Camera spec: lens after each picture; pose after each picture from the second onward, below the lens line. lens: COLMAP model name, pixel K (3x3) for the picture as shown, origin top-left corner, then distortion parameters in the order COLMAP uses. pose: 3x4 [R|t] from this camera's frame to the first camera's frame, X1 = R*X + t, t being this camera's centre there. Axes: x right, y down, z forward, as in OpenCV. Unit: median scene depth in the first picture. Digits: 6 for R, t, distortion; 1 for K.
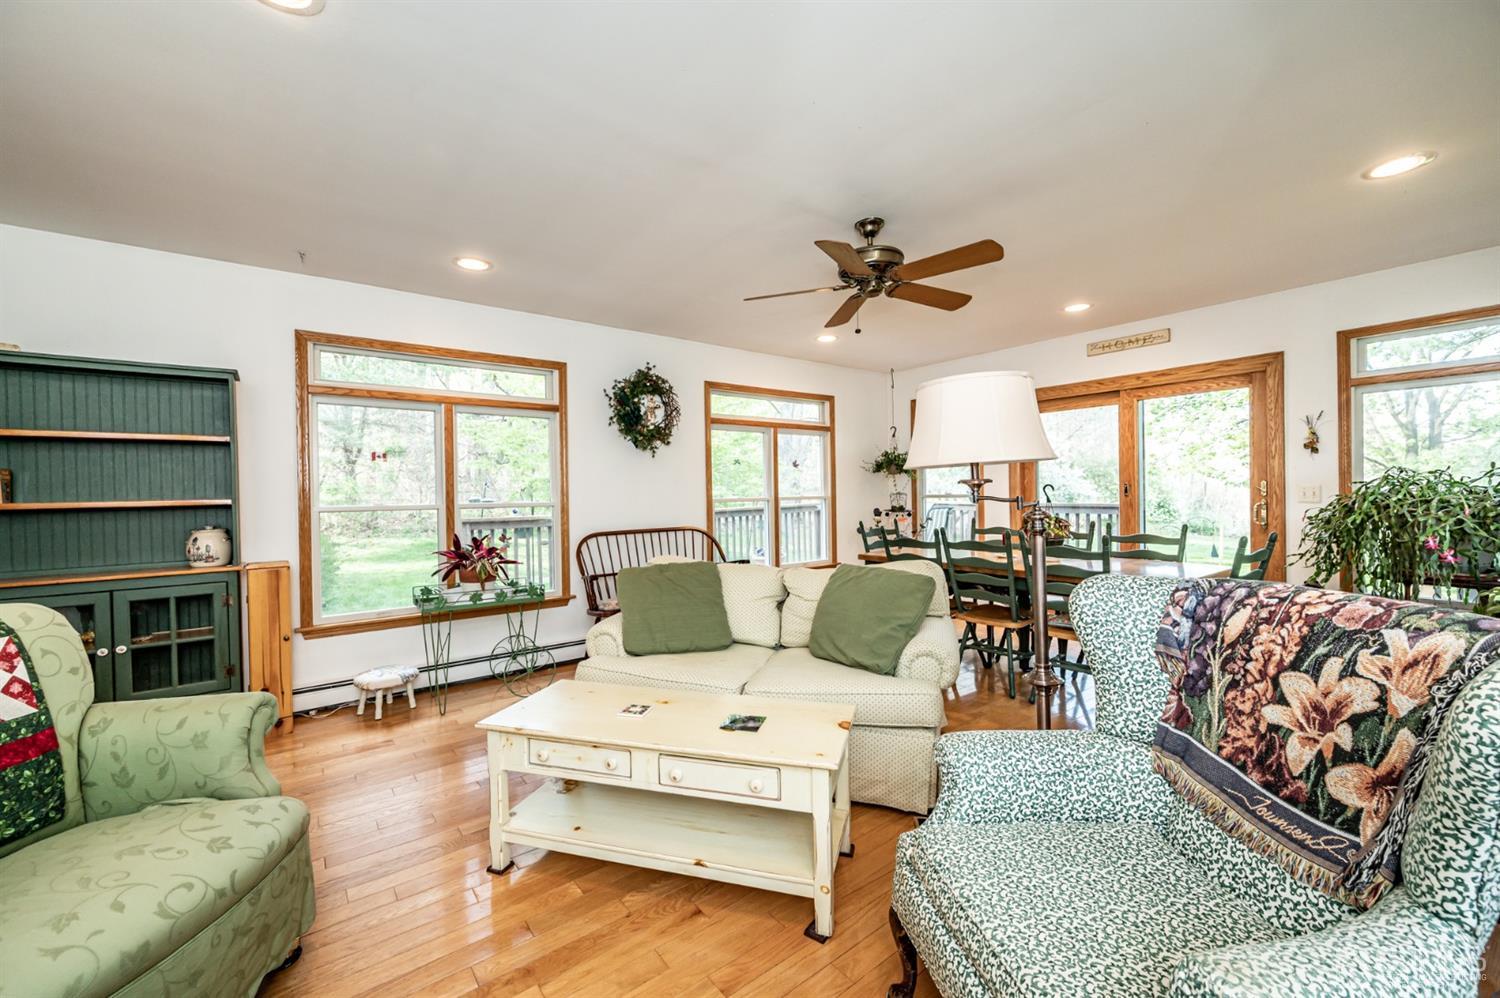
lens RADIAL K [[589.8, 0, 739.7], [0, 589.8, 497.1], [0, 0, 1]] dist [0.001516, -0.000297]
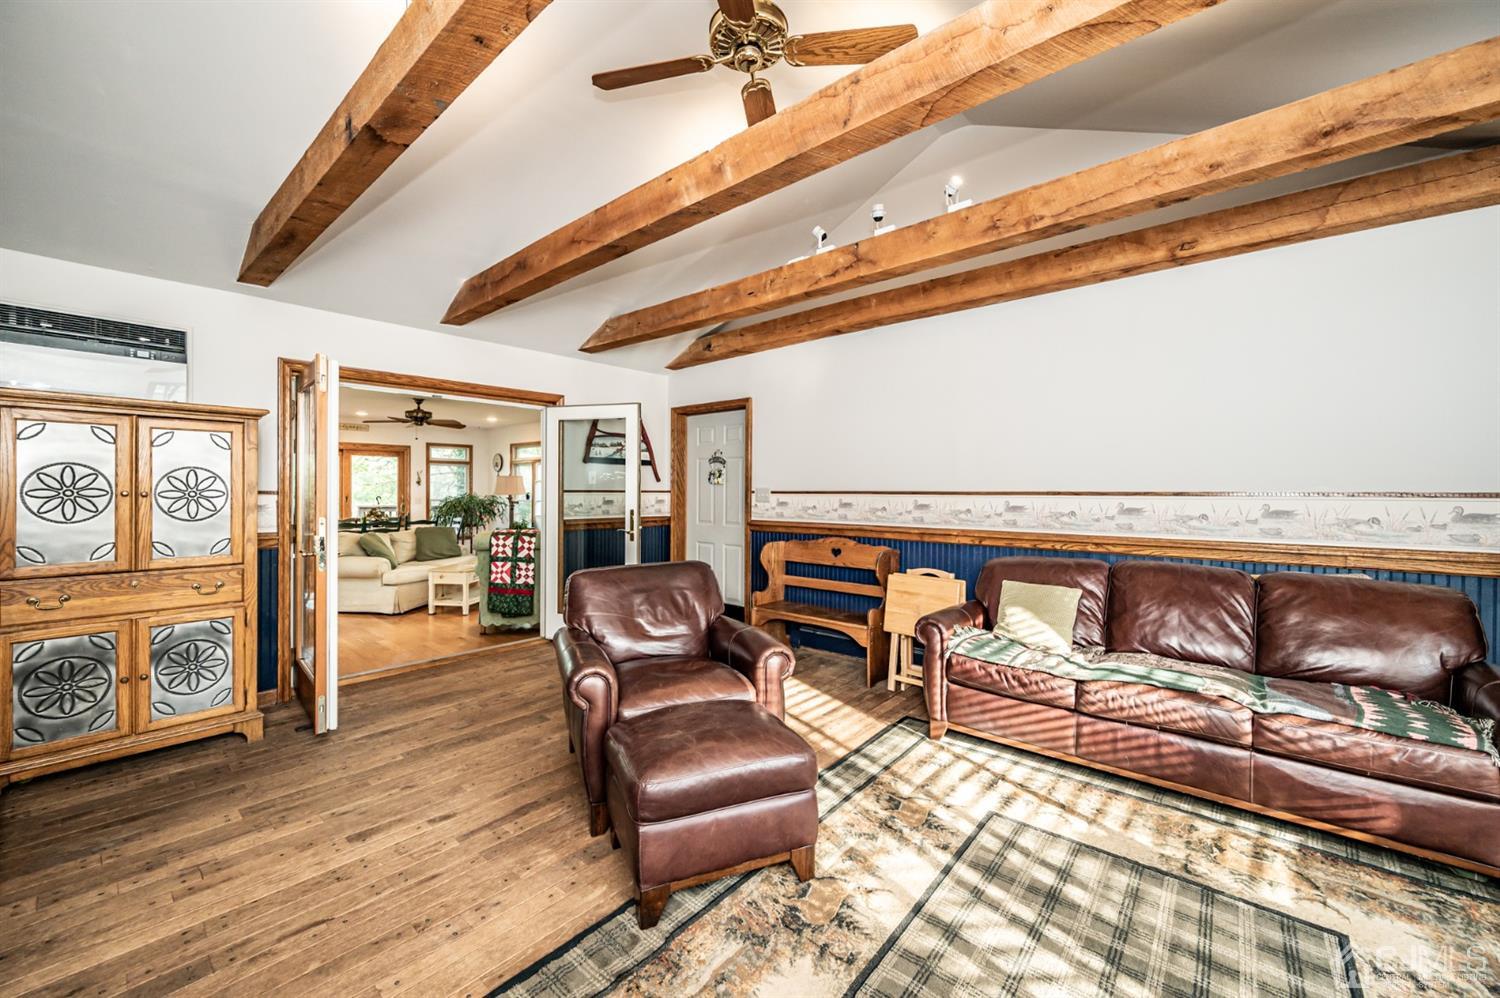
lens RADIAL K [[589.8, 0, 744.9], [0, 589.8, 491.7], [0, 0, 1]] dist [0.001516, -0.000297]
pose [[-0.208644, 0.013367, 0.977900, -2.521530], [0.003067, 0.999911, -0.013013, -0.007374], [-0.977987, 0.000284, -0.208667, 0.125861]]
